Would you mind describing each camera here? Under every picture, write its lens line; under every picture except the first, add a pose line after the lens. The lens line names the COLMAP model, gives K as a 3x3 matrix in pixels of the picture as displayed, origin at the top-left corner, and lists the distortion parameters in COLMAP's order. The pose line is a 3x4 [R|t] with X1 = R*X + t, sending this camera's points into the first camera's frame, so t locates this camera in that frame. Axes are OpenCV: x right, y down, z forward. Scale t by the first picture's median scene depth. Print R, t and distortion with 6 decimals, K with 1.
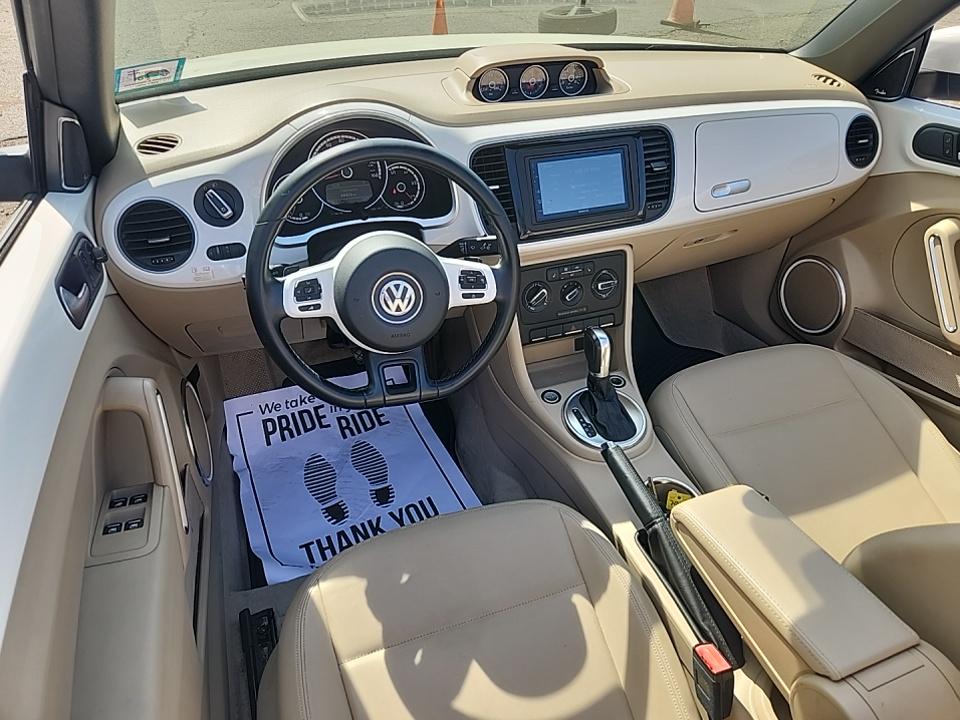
lens RADIAL K [[644.9, 0, 494.3], [0, 644.9, 357.3], [0, 0, 1]] dist [0.051991, -0.036949]
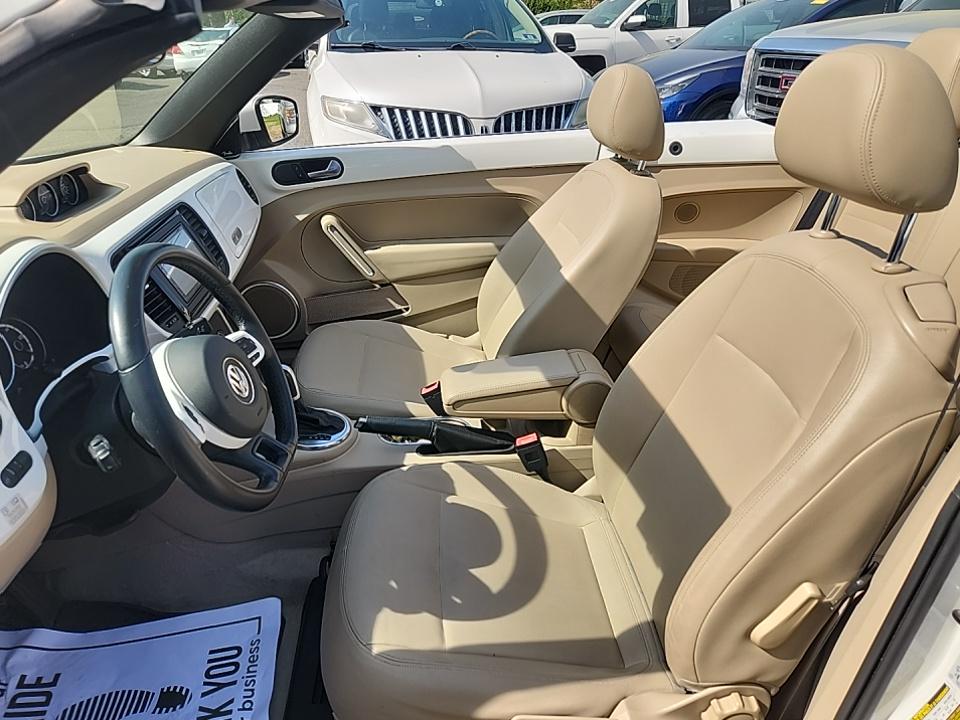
lens RADIAL K [[644.9, 0, 494.3], [0, 644.9, 357.3], [0, 0, 1]] dist [0.051991, -0.036949]
pose [[0.239269, -0.451065, 0.859820, -0.772646], [0.569801, 0.782253, 0.251809, -0.126016], [-0.786179, 0.429676, 0.444186, 0.185200]]
